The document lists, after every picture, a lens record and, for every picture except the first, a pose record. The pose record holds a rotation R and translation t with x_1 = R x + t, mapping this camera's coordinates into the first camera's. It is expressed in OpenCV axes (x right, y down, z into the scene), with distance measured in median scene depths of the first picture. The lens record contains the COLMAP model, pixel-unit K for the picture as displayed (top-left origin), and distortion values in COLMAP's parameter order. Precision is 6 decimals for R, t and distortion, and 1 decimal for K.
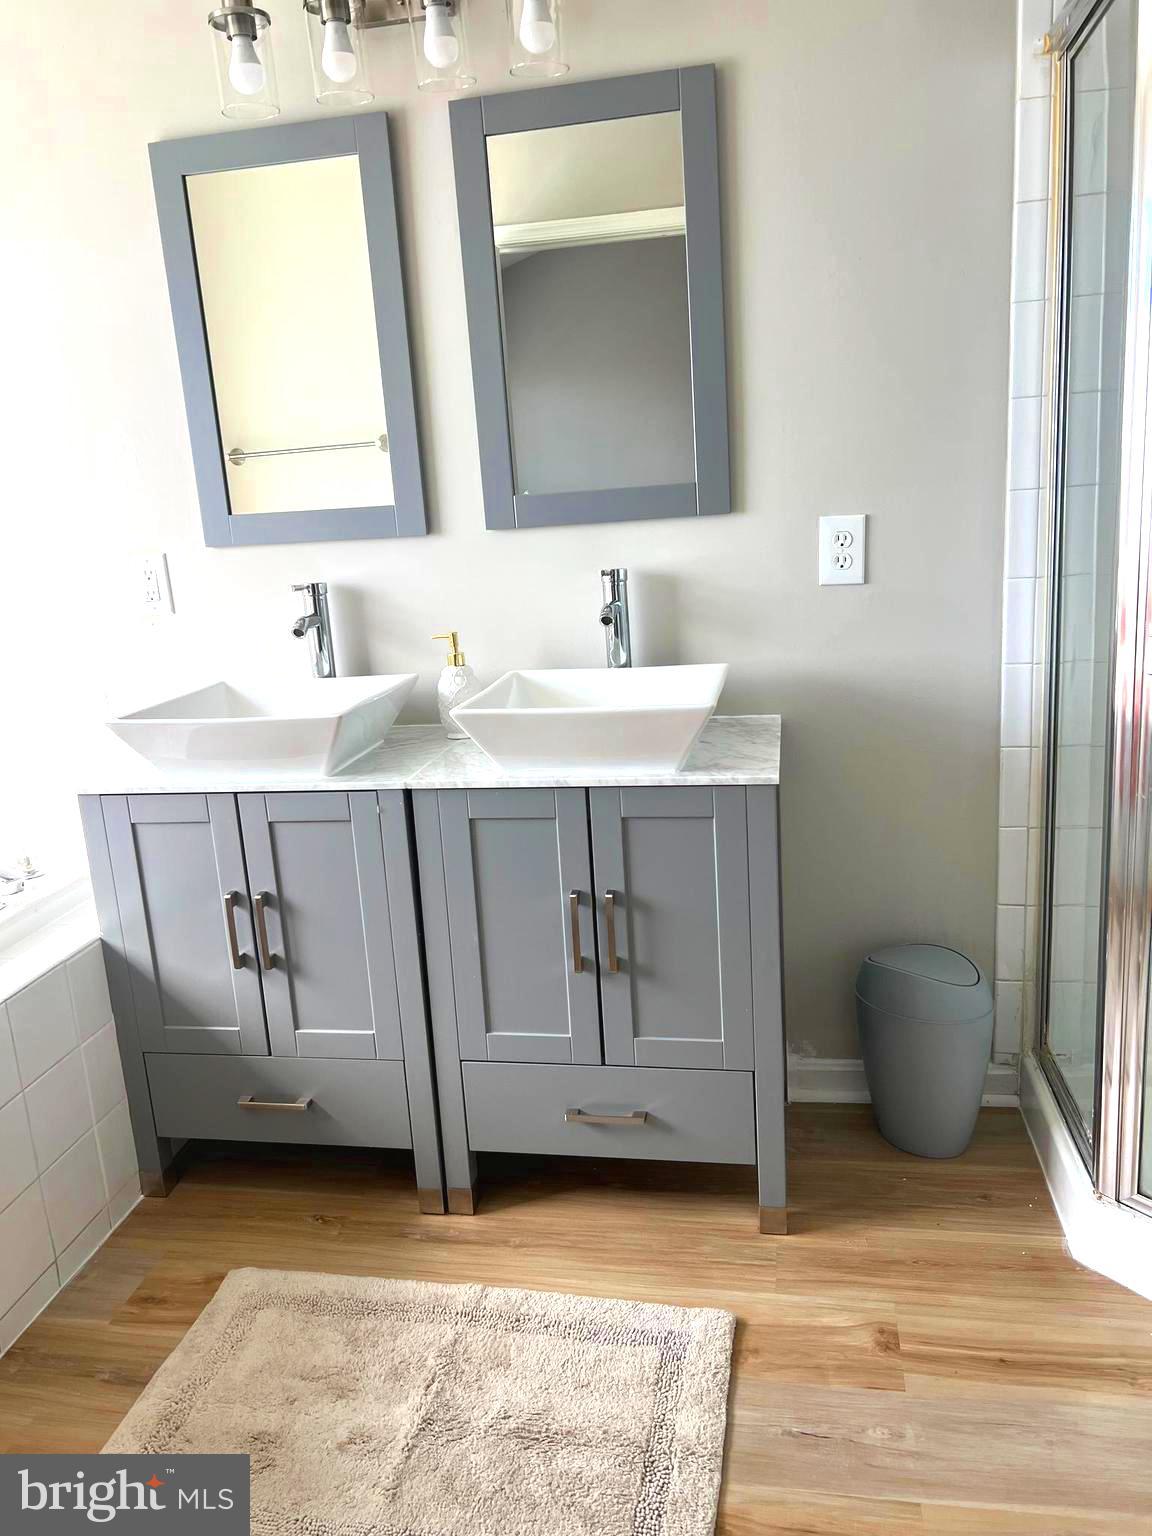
lens RADIAL K [[1151.1, 0, 573.0], [0, 1151.1, 765.4], [0, 0, 1]] dist [0.052793, -0.059683]
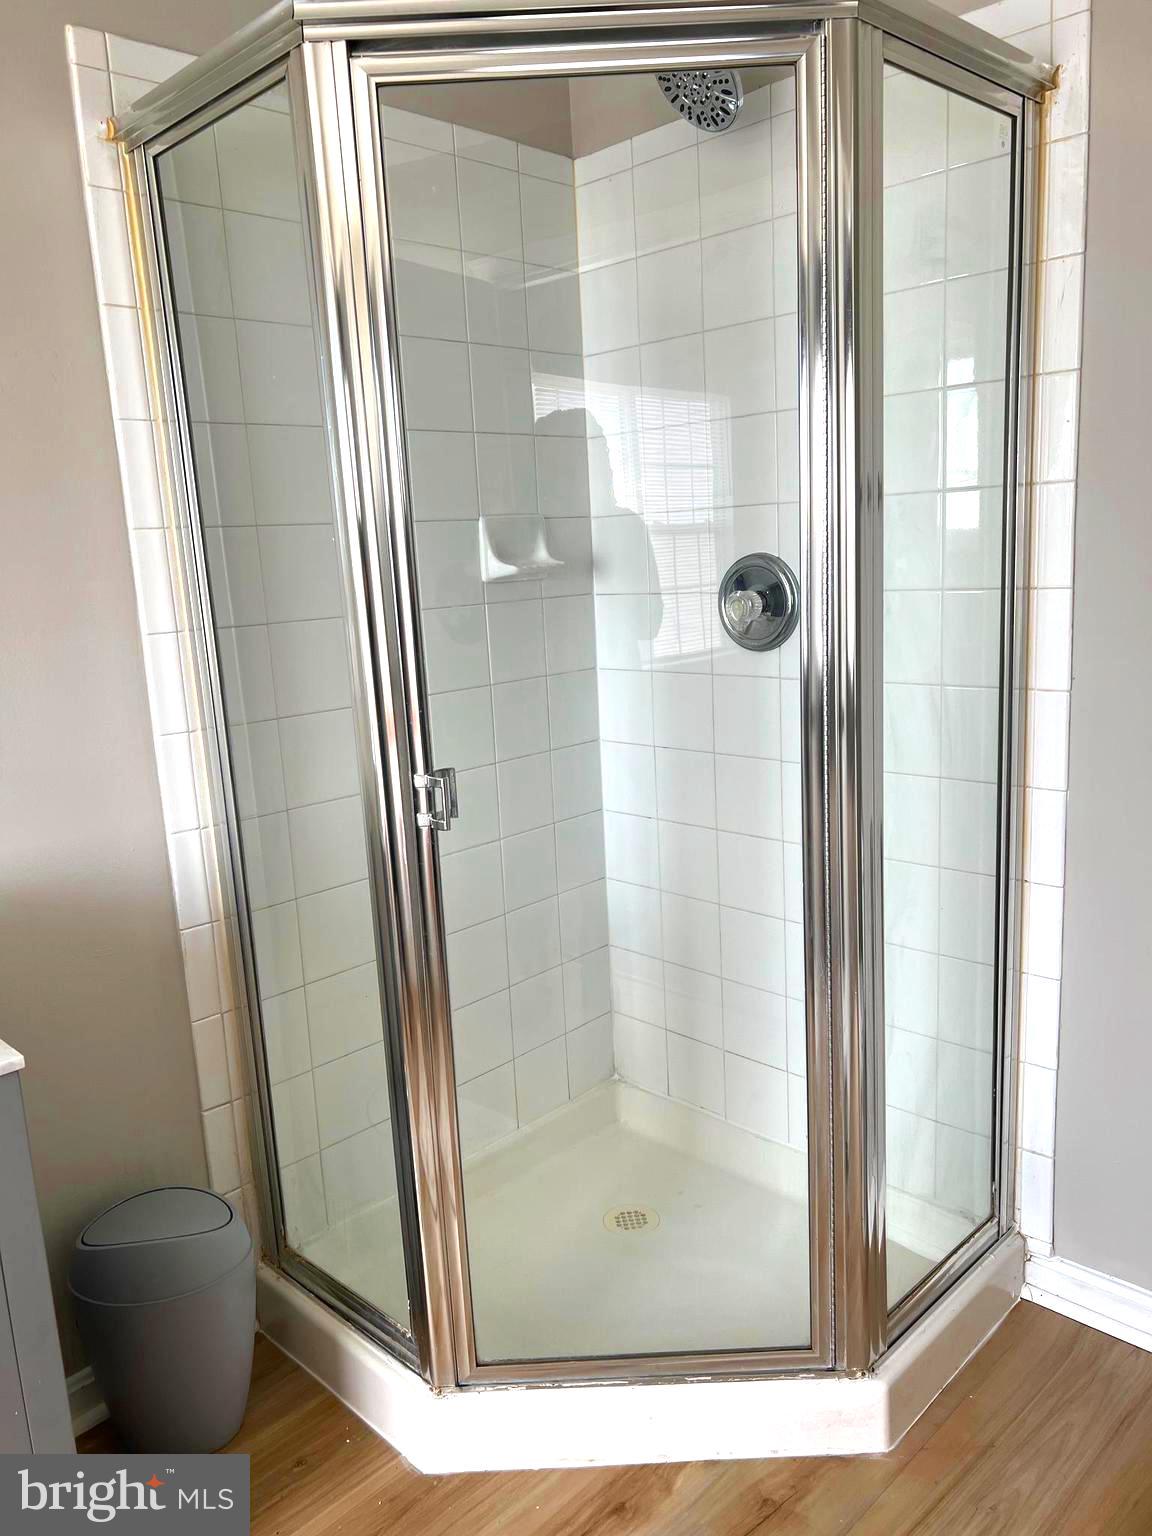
lens RADIAL K [[1151.1, 0, 577.4], [0, 1151.1, 779.3], [0, 0, 1]] dist [0.052793, -0.059683]
pose [[0.568879, -0.129220, 0.812206, -0.157940], [0.200196, 0.979631, 0.015638, -0.089399], [-0.797683, 0.153704, 0.583161, 0.286320]]
